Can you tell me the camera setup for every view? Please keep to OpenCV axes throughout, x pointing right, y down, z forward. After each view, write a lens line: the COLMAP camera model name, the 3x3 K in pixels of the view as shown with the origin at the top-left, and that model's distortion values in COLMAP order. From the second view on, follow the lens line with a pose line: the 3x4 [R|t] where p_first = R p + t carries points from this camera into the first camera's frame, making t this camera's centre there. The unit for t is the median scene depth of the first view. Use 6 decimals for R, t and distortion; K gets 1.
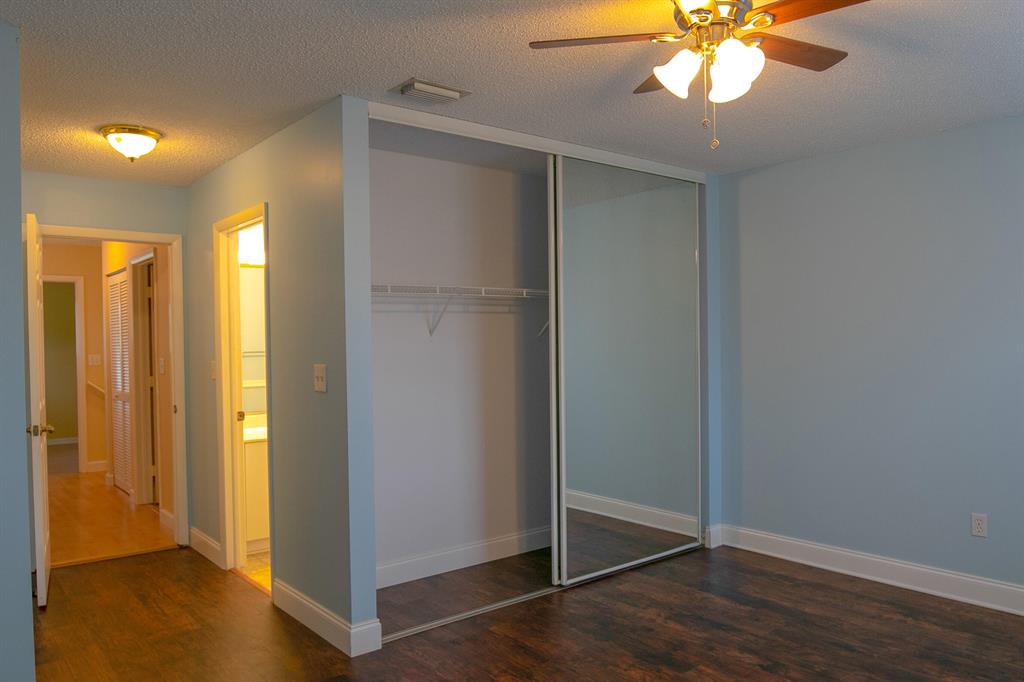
lens RADIAL K [[753.2, 0, 514.5], [0, 753.2, 344.9], [0, 0, 1]] dist [0.007745, -0.014572]
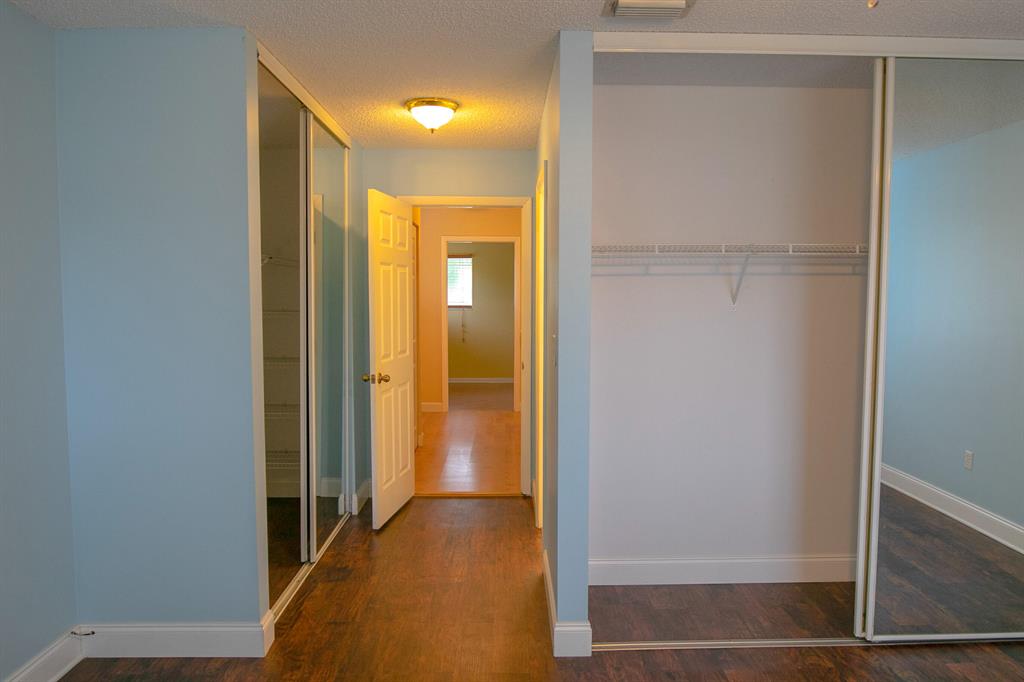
lens RADIAL K [[753.2, 0, 515.2], [0, 753.2, 335.1], [0, 0, 1]] dist [0.007745, -0.014572]
pose [[0.803768, 0.046727, -0.593105, 0.214418], [-0.019431, 0.998441, 0.052328, -0.016747], [0.594625, -0.030535, 0.803423, 0.199837]]
